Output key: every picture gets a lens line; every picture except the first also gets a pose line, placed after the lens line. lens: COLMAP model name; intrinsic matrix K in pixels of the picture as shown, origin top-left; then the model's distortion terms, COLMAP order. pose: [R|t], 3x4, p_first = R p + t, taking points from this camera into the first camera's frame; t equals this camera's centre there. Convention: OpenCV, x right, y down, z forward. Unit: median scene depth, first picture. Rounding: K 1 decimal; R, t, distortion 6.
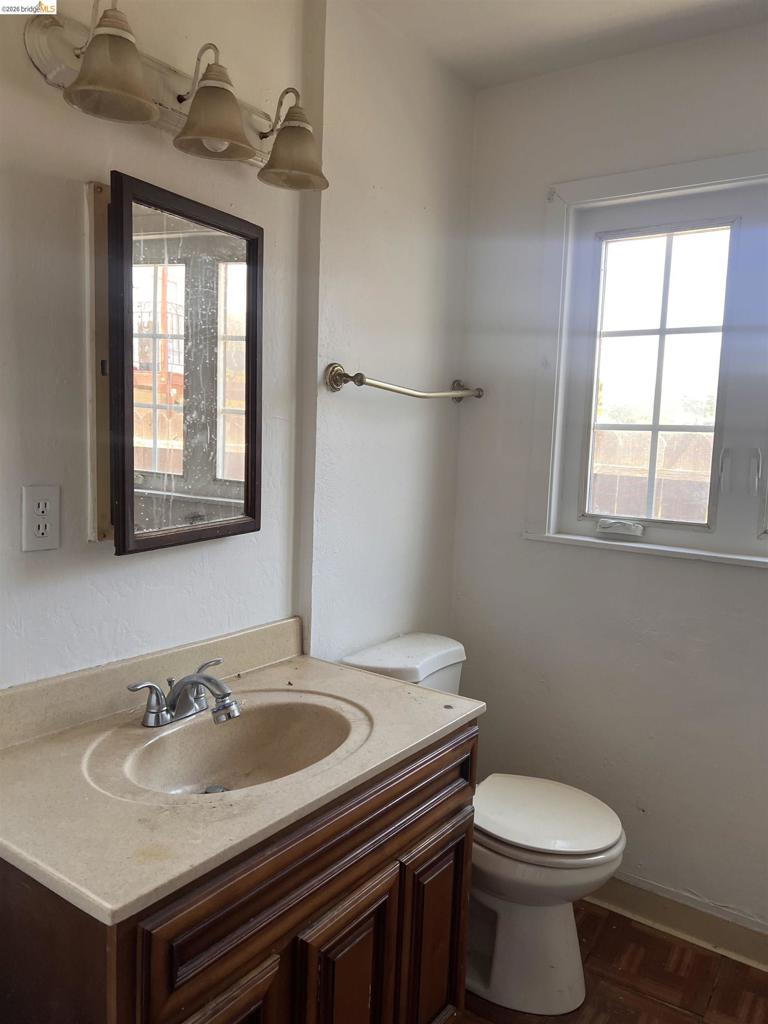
lens RADIAL K [[772.4, 0, 388.4], [0, 772.4, 513.7], [0, 0, 1]] dist [0.056213, -0.066390]
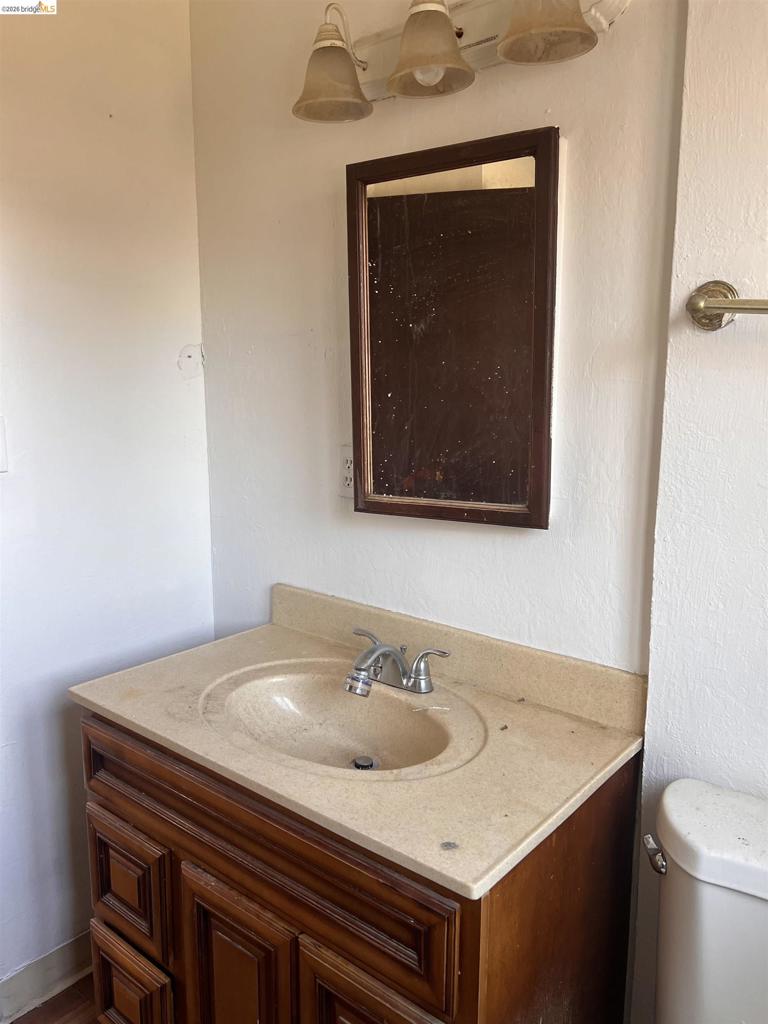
lens RADIAL K [[772.4, 0, 388.4], [0, 772.4, 513.7], [0, 0, 1]] dist [0.056213, -0.066390]
pose [[-0.072679, 0.130284, -0.988809, 0.722696], [-0.111119, 0.984201, 0.137844, -0.097911], [0.991146, 0.119894, -0.057053, 1.056107]]
